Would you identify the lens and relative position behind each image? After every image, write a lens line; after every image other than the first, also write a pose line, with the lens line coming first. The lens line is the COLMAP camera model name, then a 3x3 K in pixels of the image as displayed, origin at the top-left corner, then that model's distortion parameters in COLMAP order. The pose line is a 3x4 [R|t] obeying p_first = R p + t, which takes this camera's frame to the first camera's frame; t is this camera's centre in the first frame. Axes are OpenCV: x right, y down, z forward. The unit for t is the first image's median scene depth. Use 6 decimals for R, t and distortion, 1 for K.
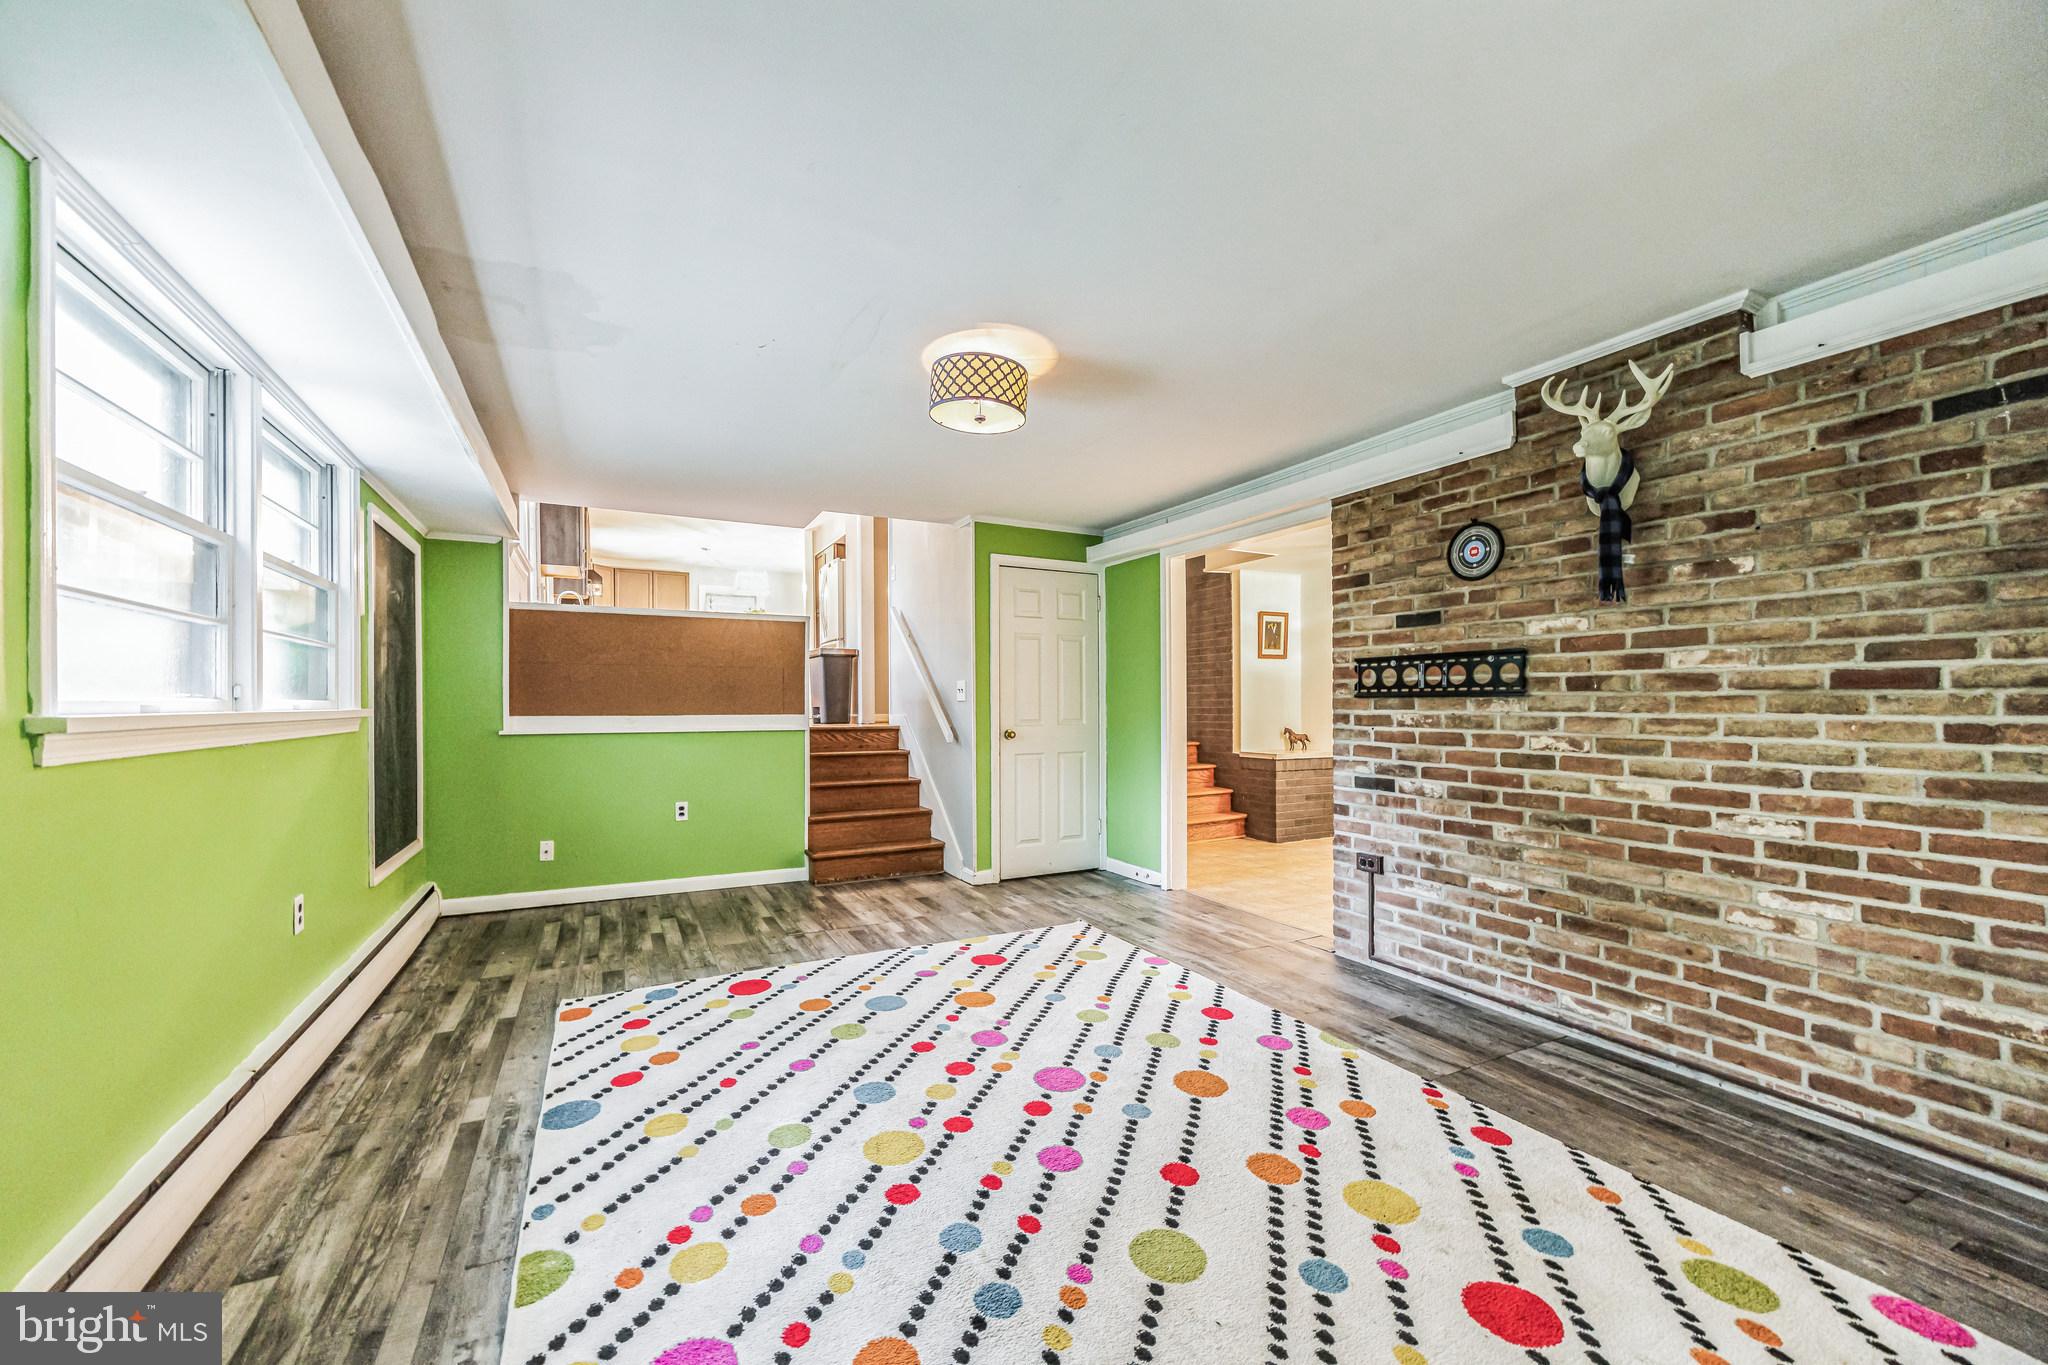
lens RADIAL K [[794.2, 0, 1018.8], [0, 794.2, 692.8], [0, 0, 1]] dist [0.001242, -0.000052]
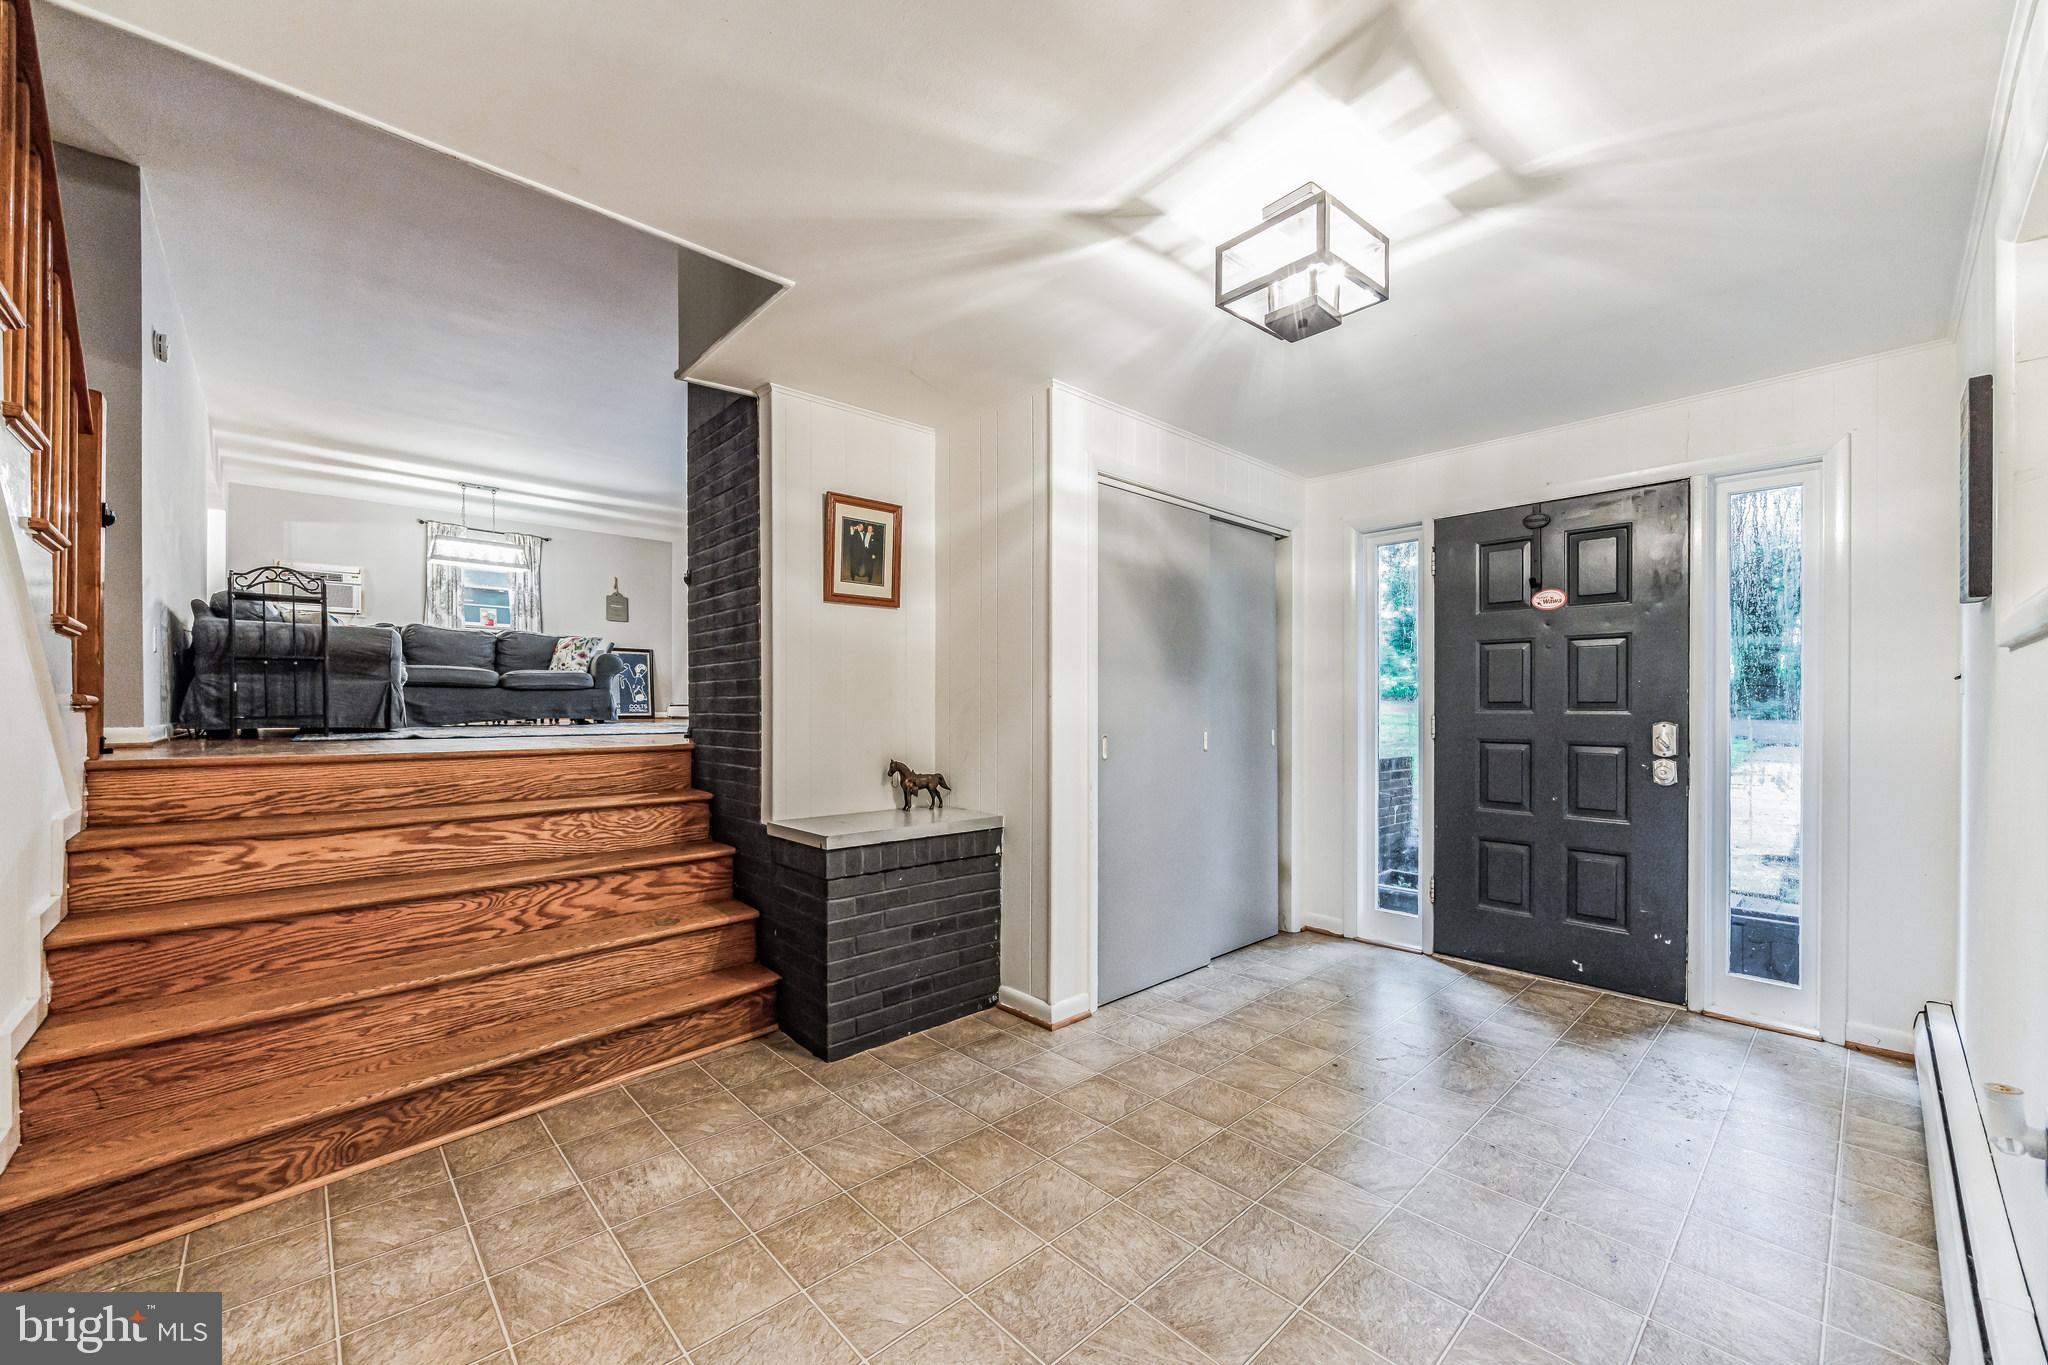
lens RADIAL K [[794.2, 0, 1027.6], [0, 794.2, 692.3], [0, 0, 1]] dist [0.001242, -0.000052]
pose [[0.974176, 0.003010, 0.225768, 0.314000], [-0.003221, 0.999995, 0.000563, 0.004905], [-0.225765, -0.001276, 0.974181, 0.559368]]
